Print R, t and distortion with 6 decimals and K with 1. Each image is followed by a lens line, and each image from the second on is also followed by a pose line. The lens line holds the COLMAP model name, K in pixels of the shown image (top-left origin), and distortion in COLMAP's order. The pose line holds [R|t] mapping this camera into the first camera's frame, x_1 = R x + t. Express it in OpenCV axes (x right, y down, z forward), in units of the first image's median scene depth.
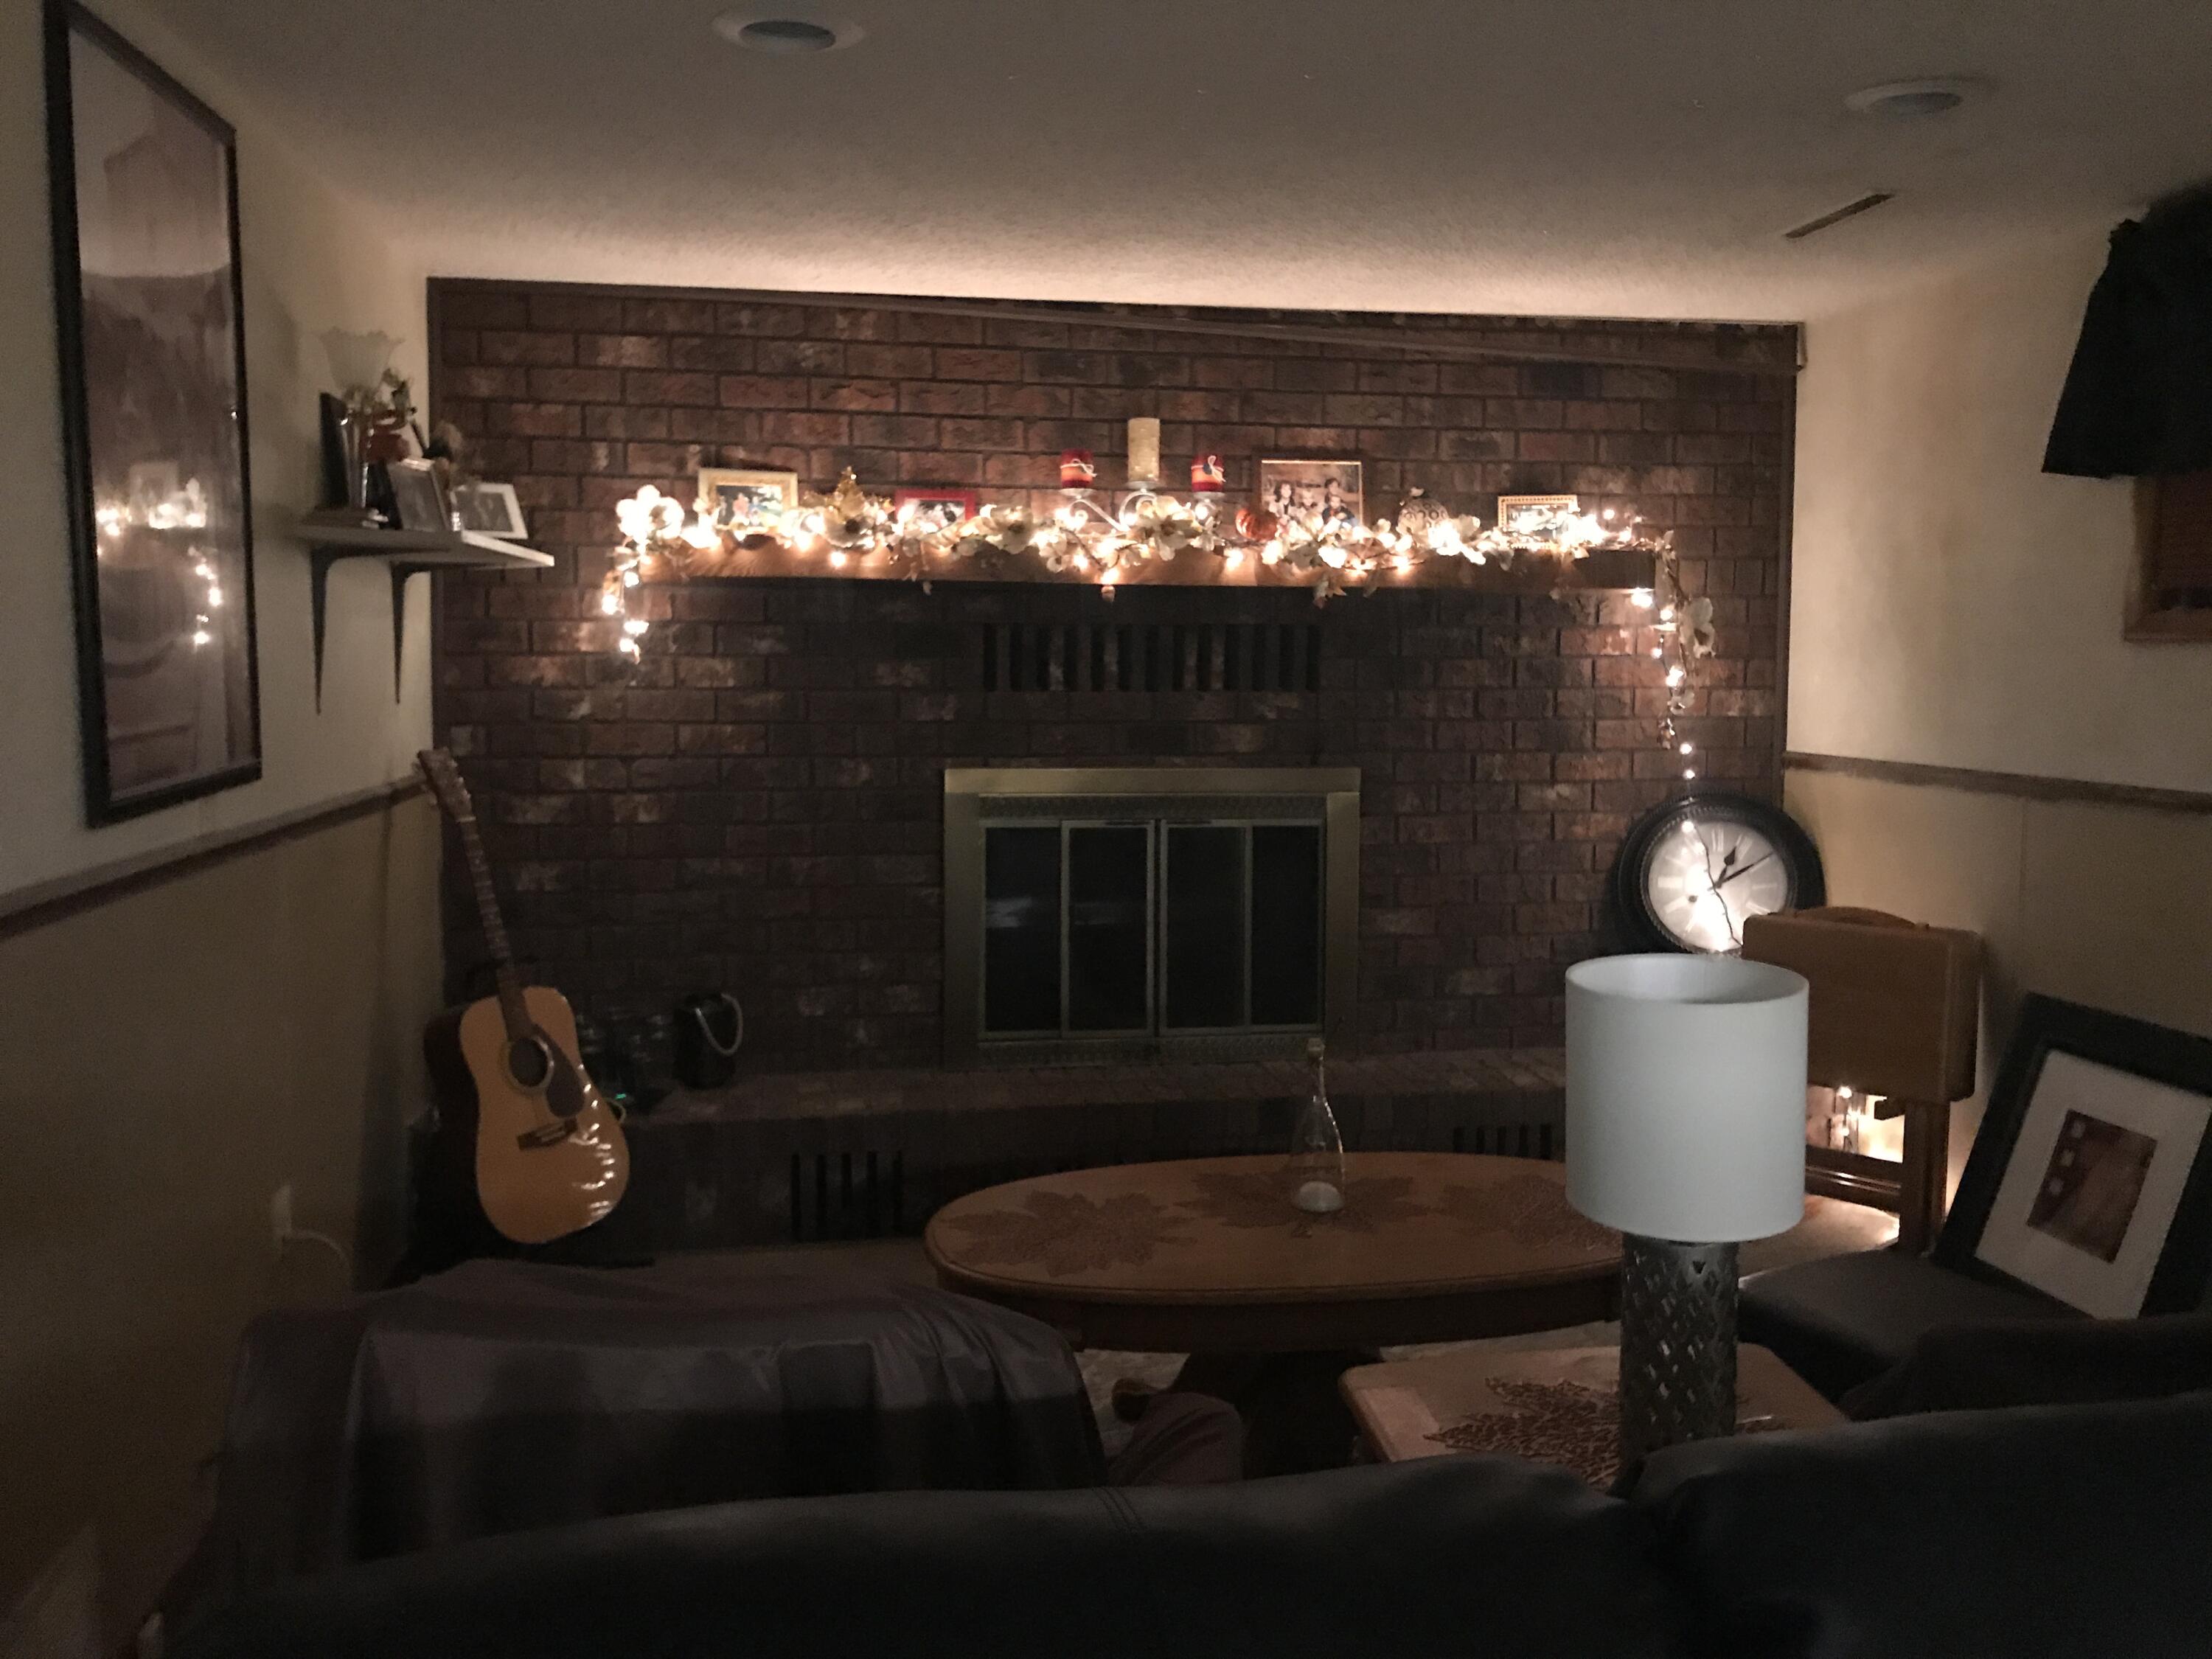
lens RADIAL K [[1796.2, 0, 1114.0], [0, 1796.2, 830.7], [0, 0, 1]] dist [0.044948, -0.024491]
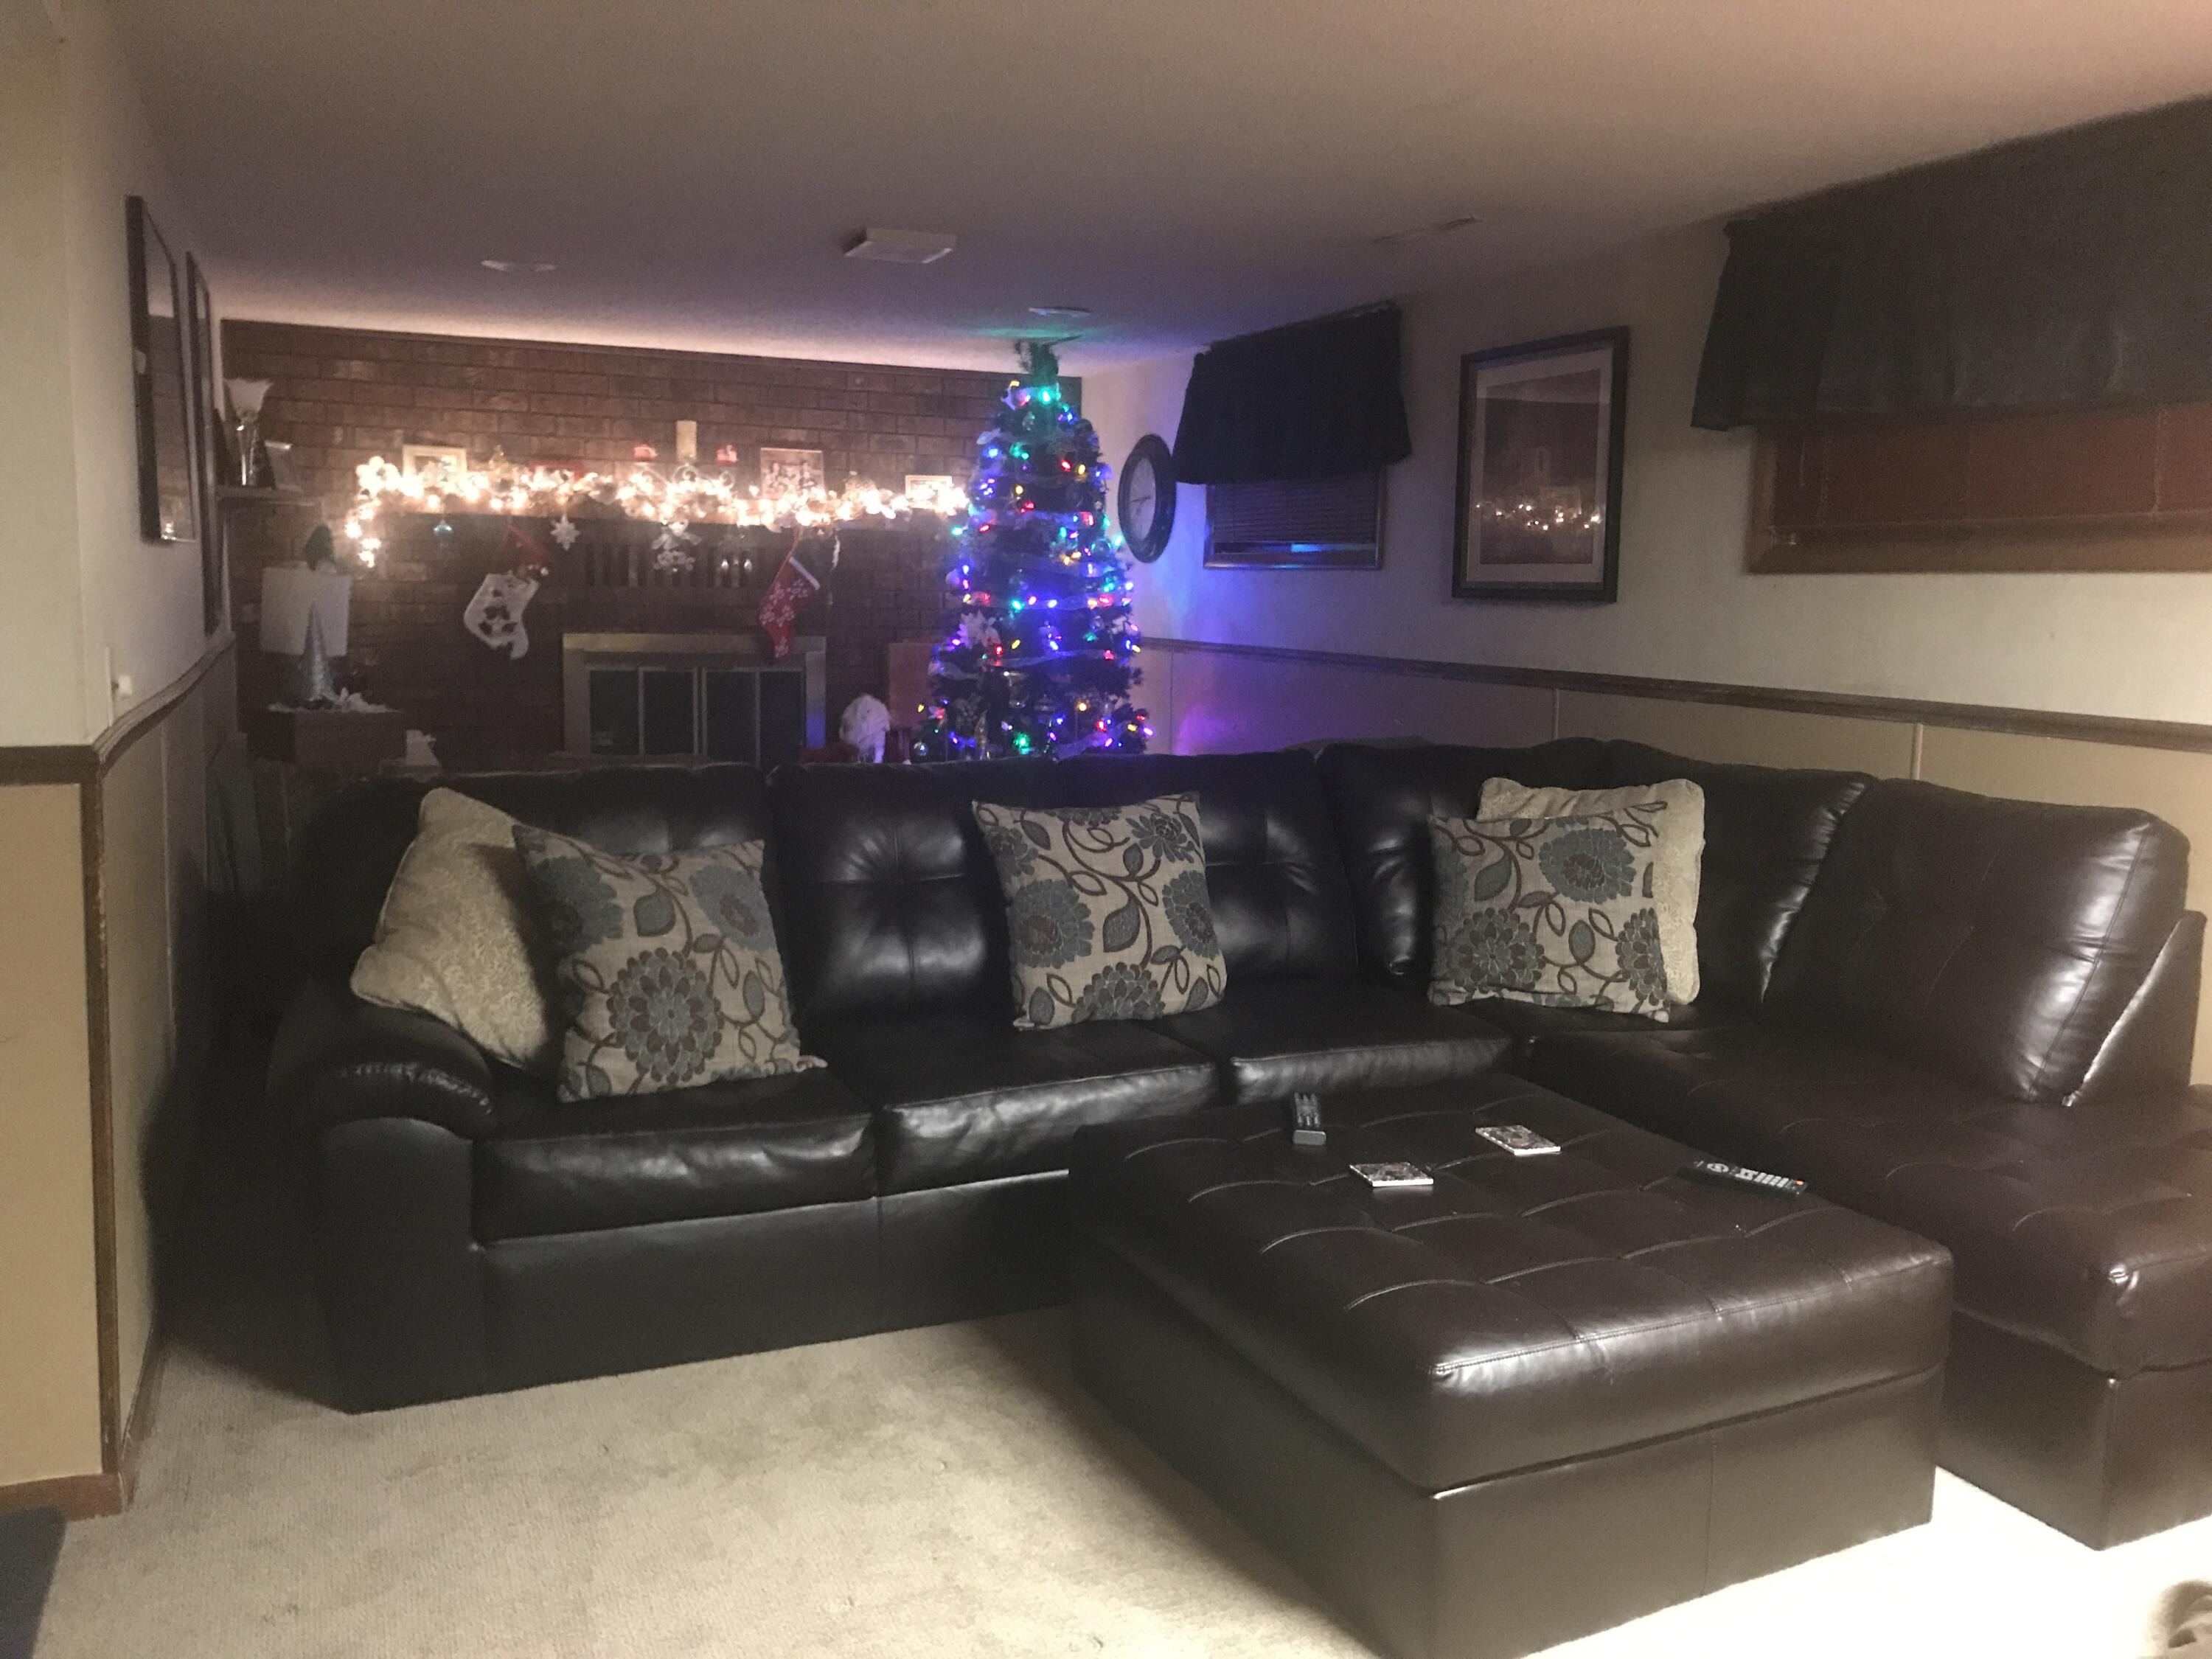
lens RADIAL K [[1796.2, 0, 1119.3], [0, 1796.2, 829.0], [0, 0, 1]] dist [0.044948, -0.024491]
pose [[0.968132, -0.016405, 0.249902, -0.018615], [0.001519, 0.998219, 0.059644, 0.045479], [-0.250435, -0.057363, 0.966432, -0.717569]]
